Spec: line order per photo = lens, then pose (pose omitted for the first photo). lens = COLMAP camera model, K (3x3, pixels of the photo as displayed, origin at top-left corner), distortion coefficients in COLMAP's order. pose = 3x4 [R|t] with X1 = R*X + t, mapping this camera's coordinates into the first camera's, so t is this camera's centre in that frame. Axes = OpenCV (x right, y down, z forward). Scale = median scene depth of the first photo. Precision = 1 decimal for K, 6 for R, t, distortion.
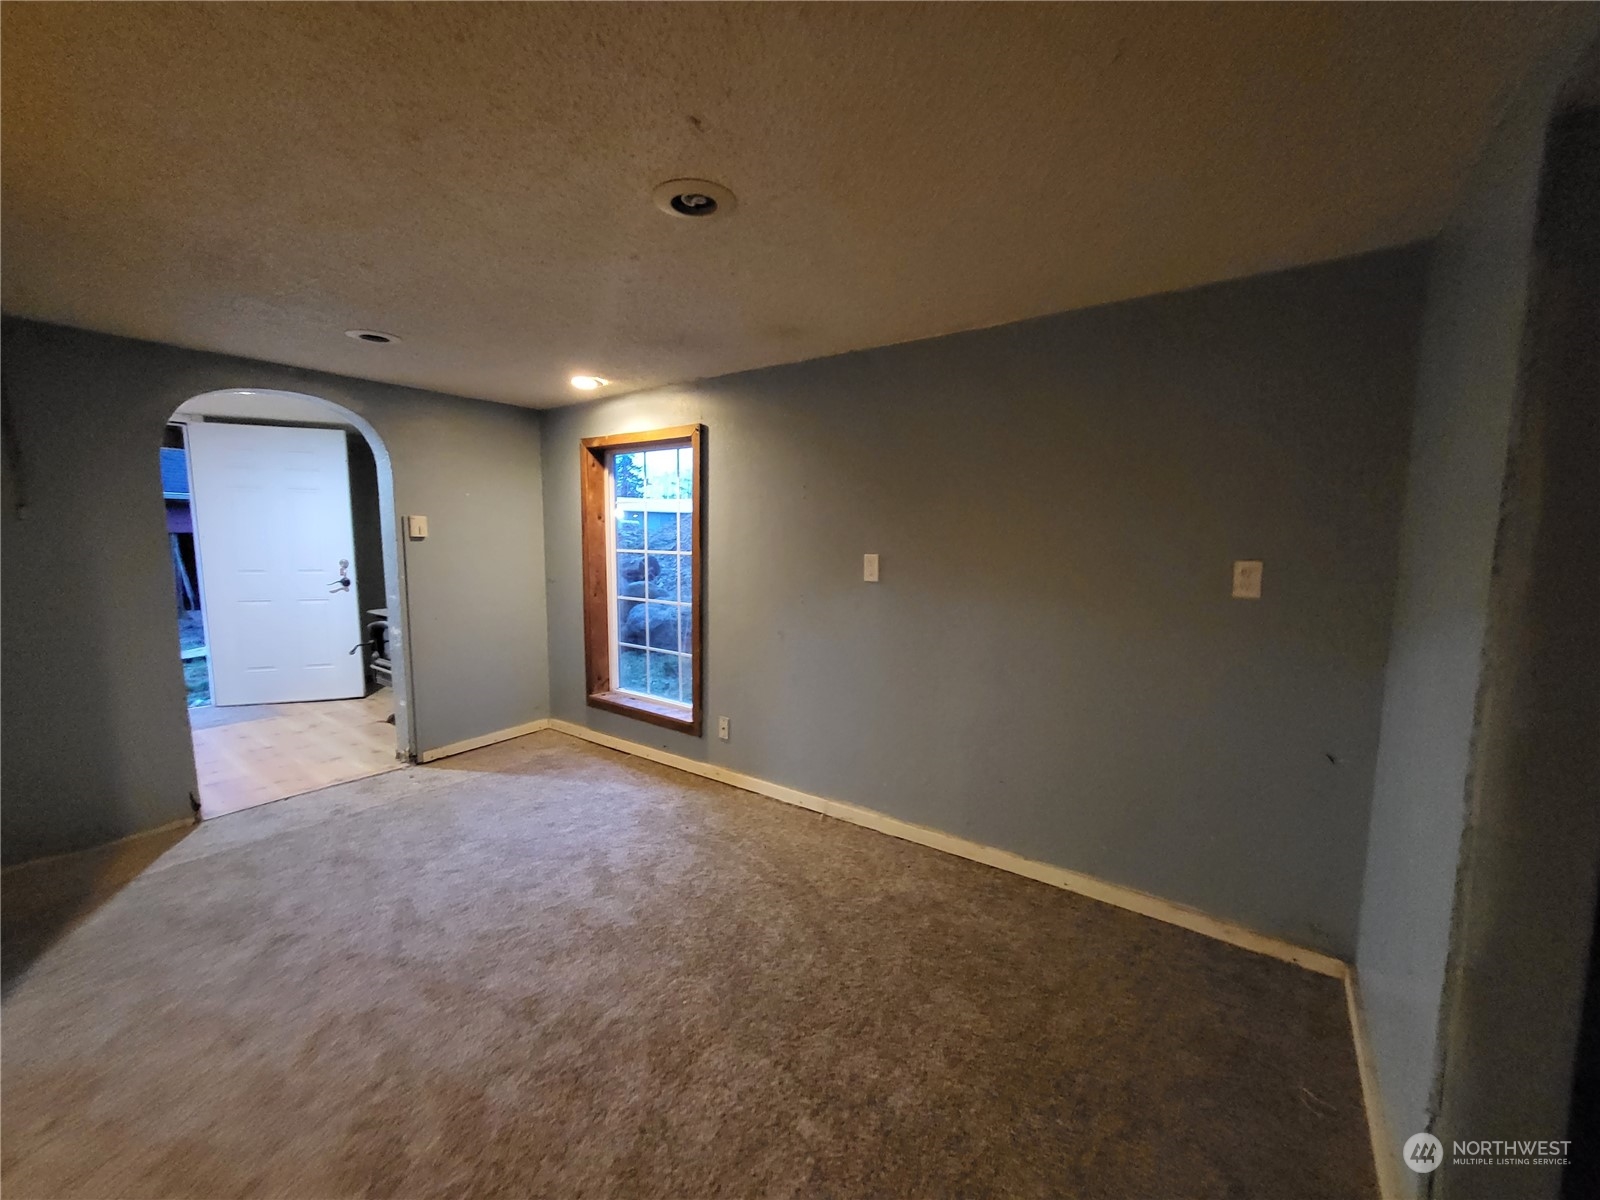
lens RADIAL K [[628.9, 0, 812.8], [0, 628.9, 607.6], [0, 0, 1]] dist [0.007062, -0.000305]
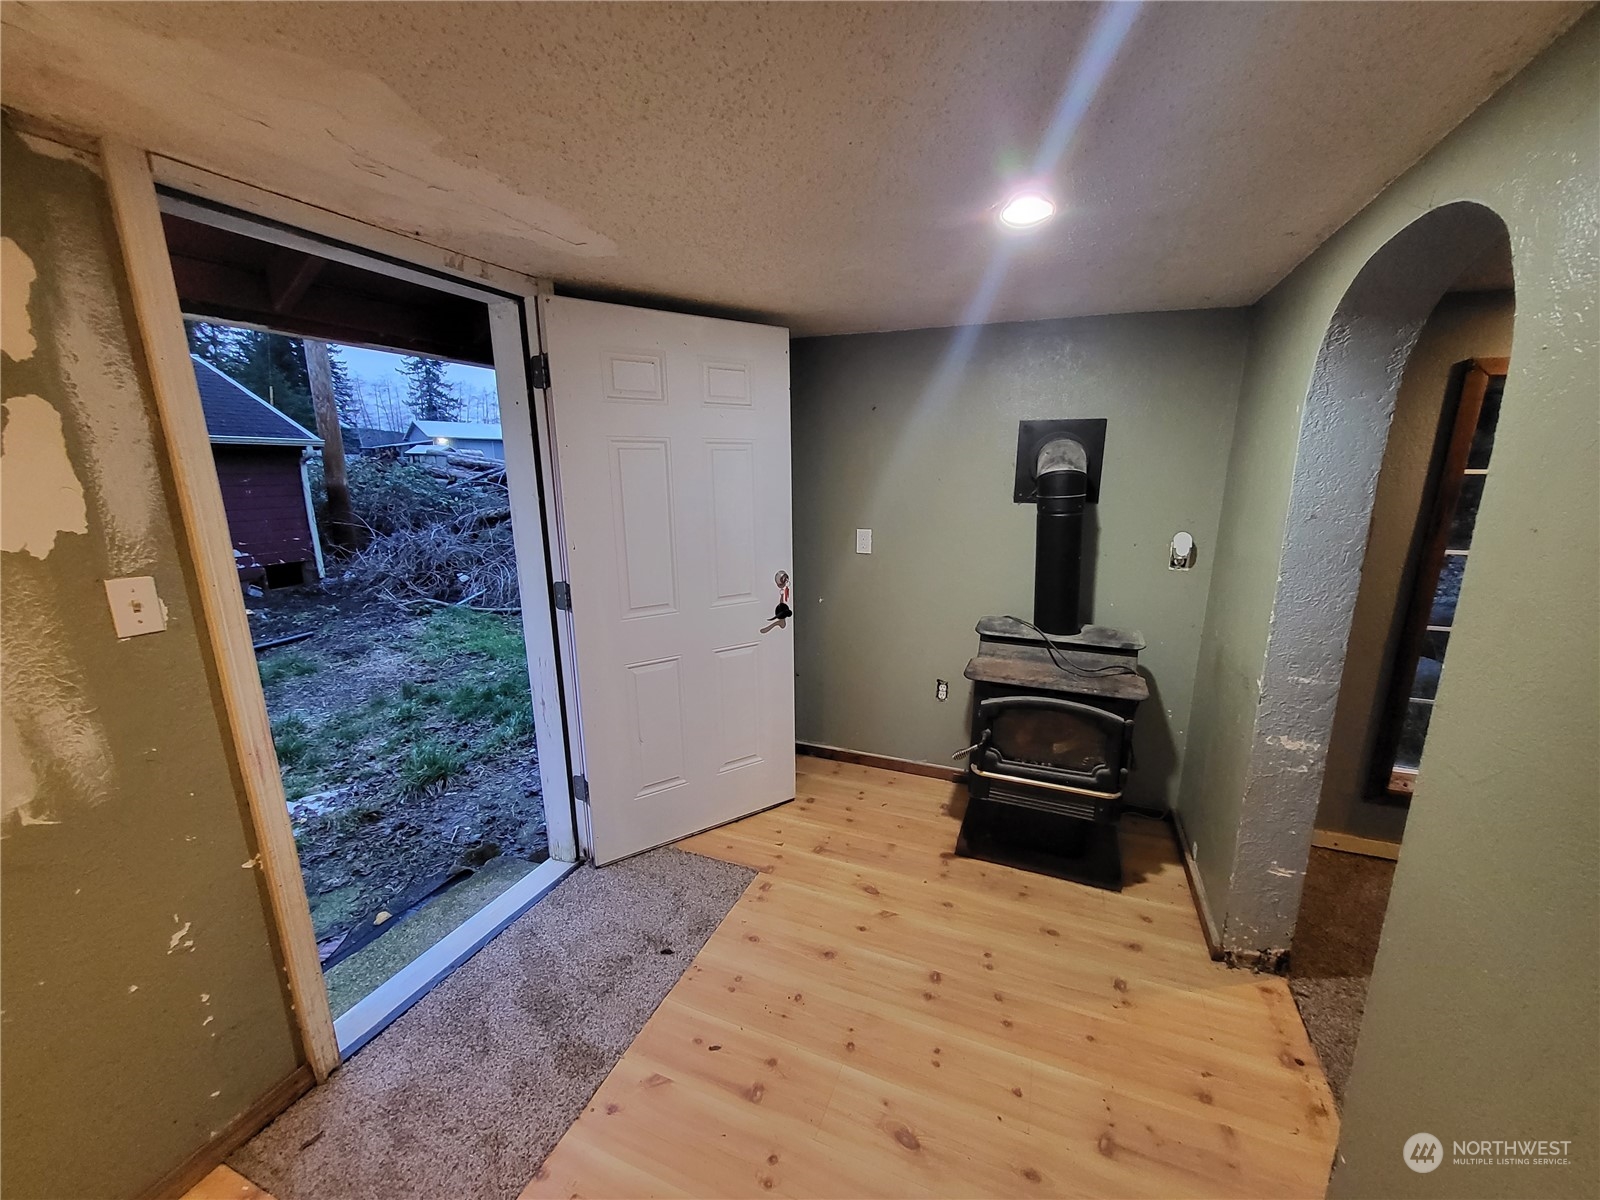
lens RADIAL K [[628.9, 0, 812.8], [0, 628.9, 607.6], [0, 0, 1]] dist [0.007062, -0.000305]
pose [[0.967489, -0.070295, 0.242948, -0.847277], [0.042053, 0.991938, 0.119543, -0.108490], [-0.249393, -0.105440, 0.962645, 0.457772]]
